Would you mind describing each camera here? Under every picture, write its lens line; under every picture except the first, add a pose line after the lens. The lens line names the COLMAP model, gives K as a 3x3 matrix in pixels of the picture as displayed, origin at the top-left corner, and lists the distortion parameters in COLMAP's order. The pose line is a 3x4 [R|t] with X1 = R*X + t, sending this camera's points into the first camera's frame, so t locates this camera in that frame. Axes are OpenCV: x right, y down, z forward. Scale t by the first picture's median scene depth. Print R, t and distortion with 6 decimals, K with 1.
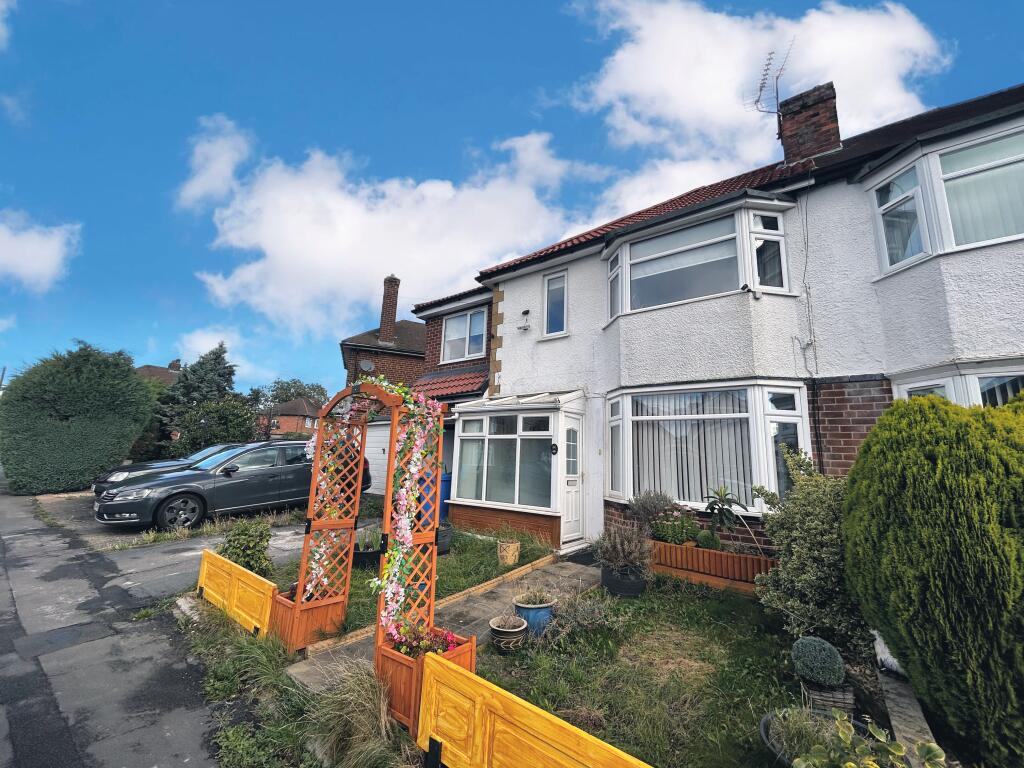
lens RADIAL K [[414.6, 0, 511.0], [0, 414.6, 383.8], [0, 0, 1]] dist [-0.002493, -0.000614]
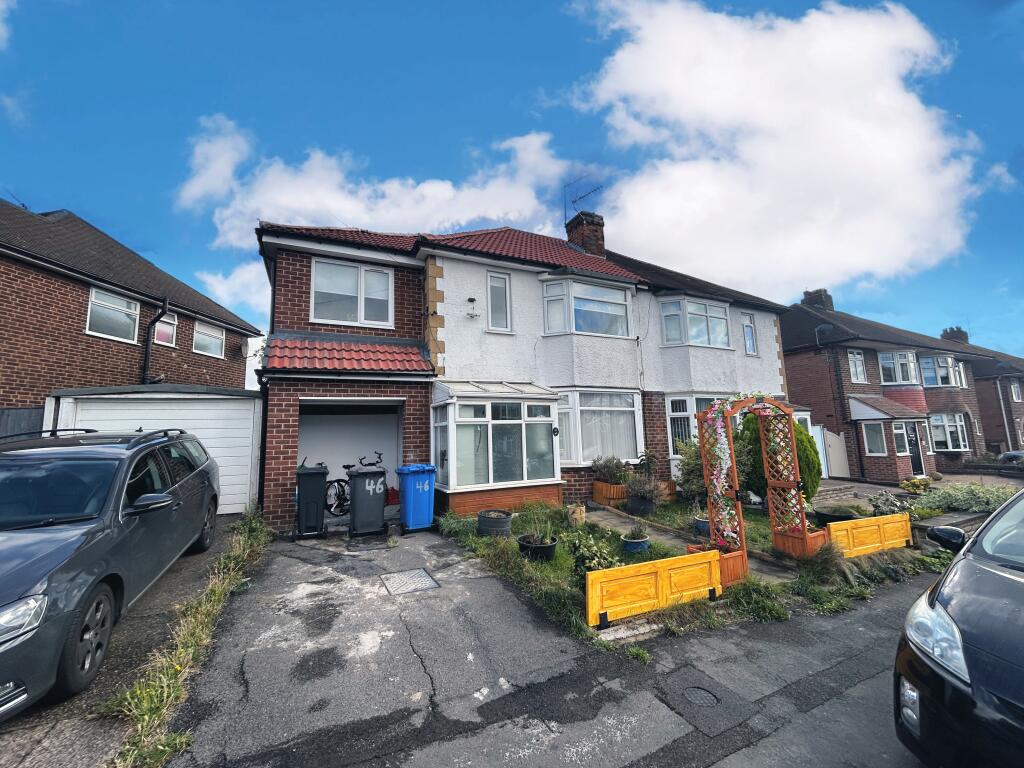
lens RADIAL K [[414.6, 0, 513.2], [0, 414.6, 382.2], [0, 0, 1]] dist [-0.002493, -0.000614]
pose [[0.448413, 0.064941, 0.891464, -1.017225], [-0.124626, 0.992157, -0.009589, 0.034002], [-0.885095, -0.106800, 0.452990, 0.521965]]
